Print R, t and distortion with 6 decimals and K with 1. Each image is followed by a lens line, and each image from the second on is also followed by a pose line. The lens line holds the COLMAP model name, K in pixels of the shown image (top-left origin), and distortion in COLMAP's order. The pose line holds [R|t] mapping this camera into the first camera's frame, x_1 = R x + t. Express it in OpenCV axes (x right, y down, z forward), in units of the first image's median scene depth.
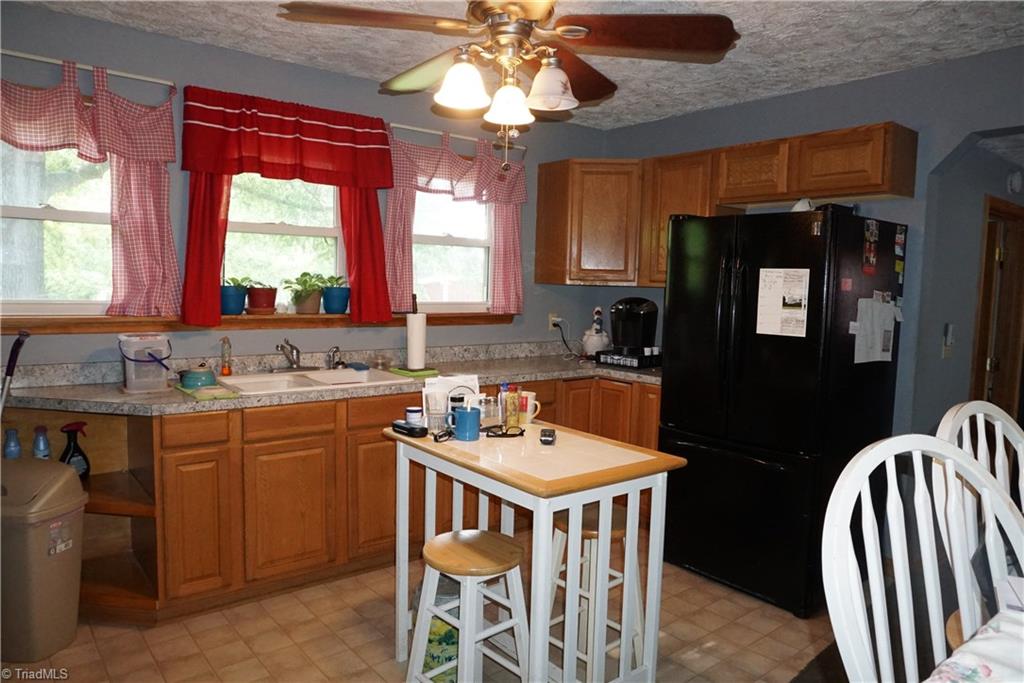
lens RADIAL K [[686.8, 0, 507.8], [0, 686.8, 343.0], [0, 0, 1]] dist [-0.057241, 0.029894]
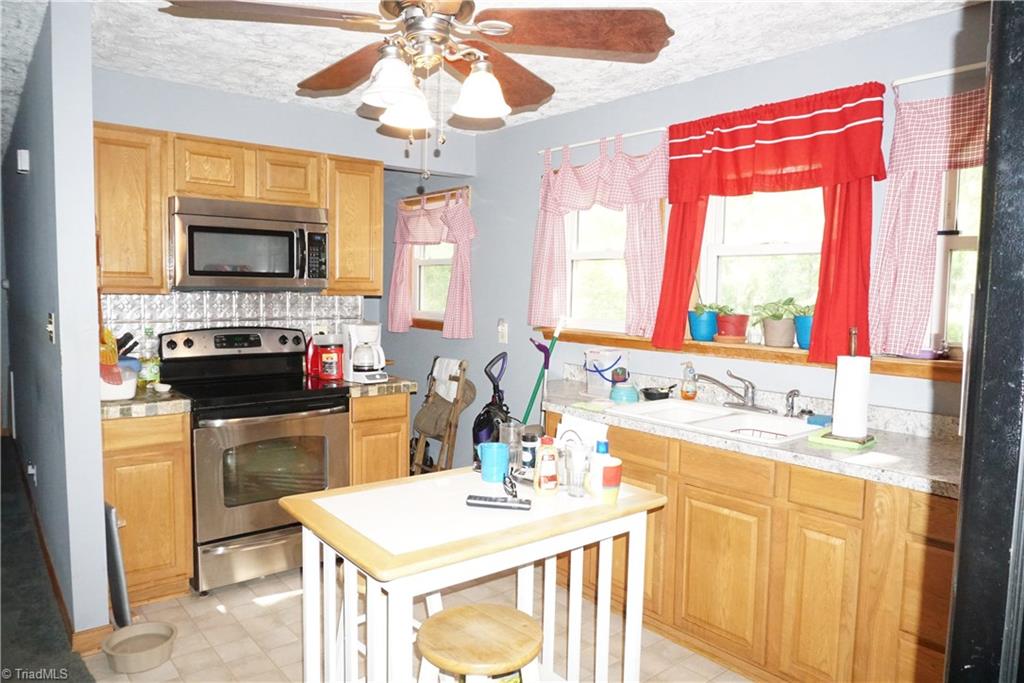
lens RADIAL K [[686.8, 0, 512.2], [0, 686.8, 335.8], [0, 0, 1]] dist [-0.057241, 0.029894]
pose [[0.011568, 0.042642, -0.999023, 0.572988], [-0.104931, 0.993626, 0.041197, -0.058945], [0.994412, 0.104352, 0.015969, 0.694464]]
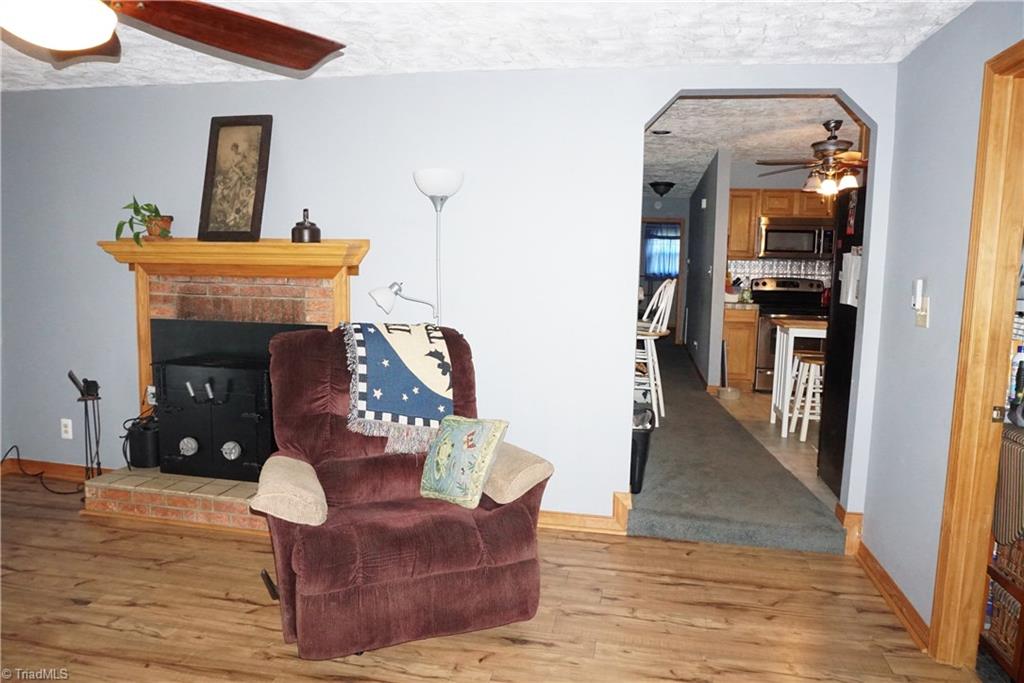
lens RADIAL K [[686.8, 0, 519.4], [0, 686.8, 346.8], [0, 0, 1]] dist [-0.057241, 0.029894]
pose [[-0.752580, 0.030659, -0.657787, 1.611873], [-0.101988, 0.981435, 0.162430, -0.031951], [0.650555, 0.189328, -0.735482, 1.380355]]
